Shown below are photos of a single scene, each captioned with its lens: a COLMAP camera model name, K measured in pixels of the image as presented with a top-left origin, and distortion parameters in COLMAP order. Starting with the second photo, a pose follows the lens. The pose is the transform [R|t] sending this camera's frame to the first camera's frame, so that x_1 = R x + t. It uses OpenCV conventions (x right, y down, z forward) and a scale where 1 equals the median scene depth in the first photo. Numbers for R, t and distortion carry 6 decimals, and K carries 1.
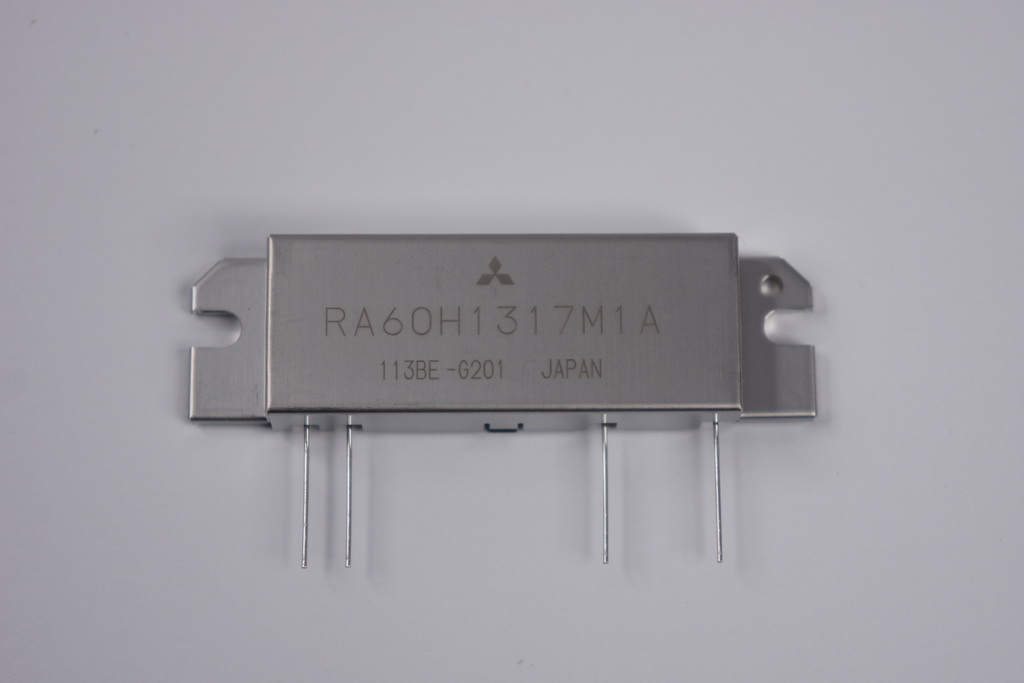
lens RADIAL K [[2446.2, 0, 512.0], [0, 2446.2, 341.5], [0, 0, 1]] dist [0.008570, -0.068365]
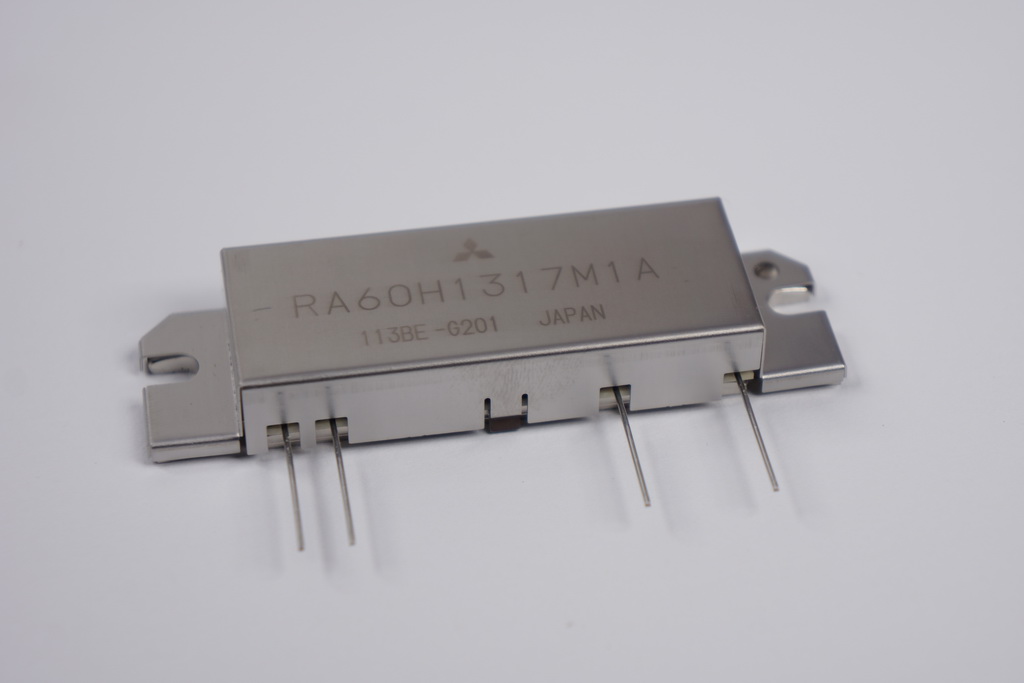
lens RADIAL K [[2446.2, 0, 512.0], [0, 2446.2, 341.5], [0, 0, 1]] dist [0.008570, -0.068365]
pose [[0.987389, -0.113780, 0.110076, -0.097925], [0.154931, 0.837421, -0.524141, 0.489471], [-0.032543, 0.534585, 0.844488, 0.240633]]
